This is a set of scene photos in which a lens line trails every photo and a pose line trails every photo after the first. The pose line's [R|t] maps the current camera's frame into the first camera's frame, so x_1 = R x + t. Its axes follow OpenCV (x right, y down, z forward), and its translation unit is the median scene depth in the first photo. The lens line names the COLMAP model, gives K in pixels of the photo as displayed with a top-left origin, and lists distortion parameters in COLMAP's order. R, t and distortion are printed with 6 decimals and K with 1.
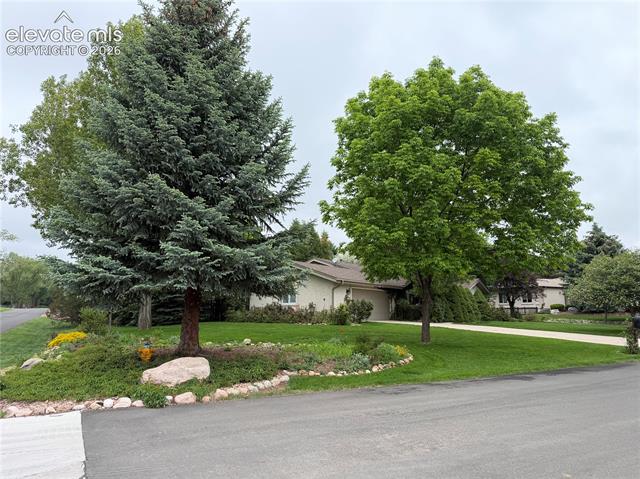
lens RADIAL K [[463.1, 0, 320.7], [0, 463.1, 246.7], [0, 0, 1]] dist [0.115560, -0.182652]
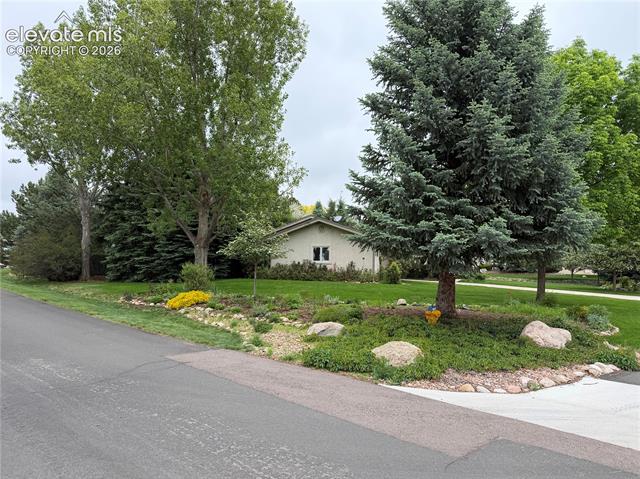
lens RADIAL K [[463.1, 0, 320.7], [0, 463.1, 246.7], [0, 0, 1]] dist [0.115560, -0.182652]
pose [[0.955776, 0.029251, 0.292638, -0.710446], [-0.056983, 0.994604, 0.086694, 0.011322], [-0.288523, -0.099536, 0.952285, 0.129232]]
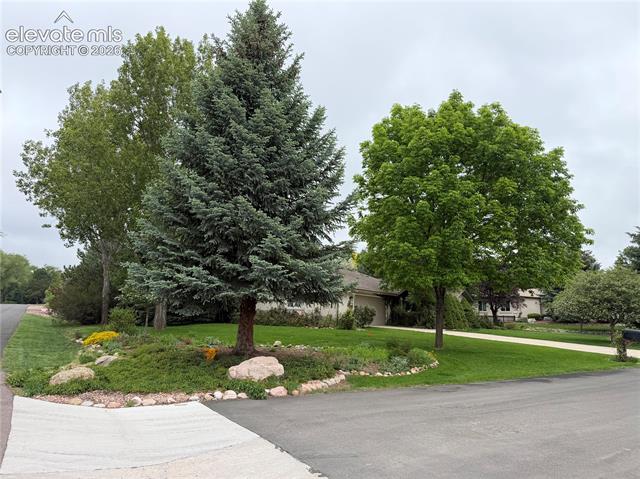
lens RADIAL K [[463.1, 0, 320.7], [0, 463.1, 246.7], [0, 0, 1]] dist [0.115560, -0.182652]
pose [[0.997715, 0.032611, 0.059176, -0.148171], [-0.032281, 0.999458, -0.006517, -0.020226], [-0.059357, 0.004591, 0.998226, -0.099387]]
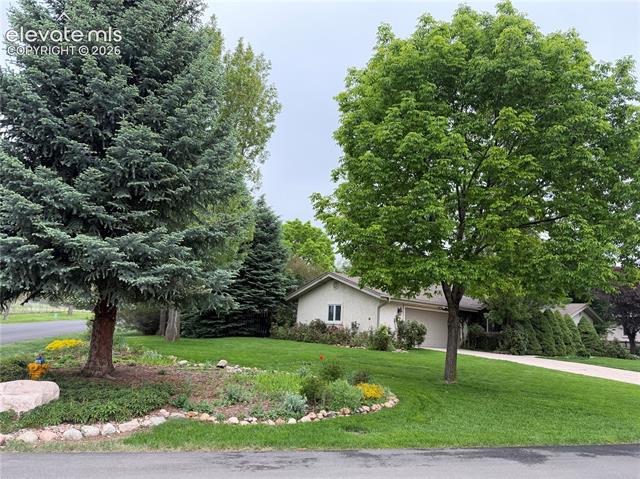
lens RADIAL K [[462.6, 0, 320.0], [0, 462.6, 239.5], [0, 0, 1]] dist [0.094279, -0.128906]
pose [[0.970049, 0.006454, -0.242824, 0.239632], [-0.020219, 0.998323, -0.054238, 0.028955], [0.242067, 0.057524, 0.968553, 0.255904]]
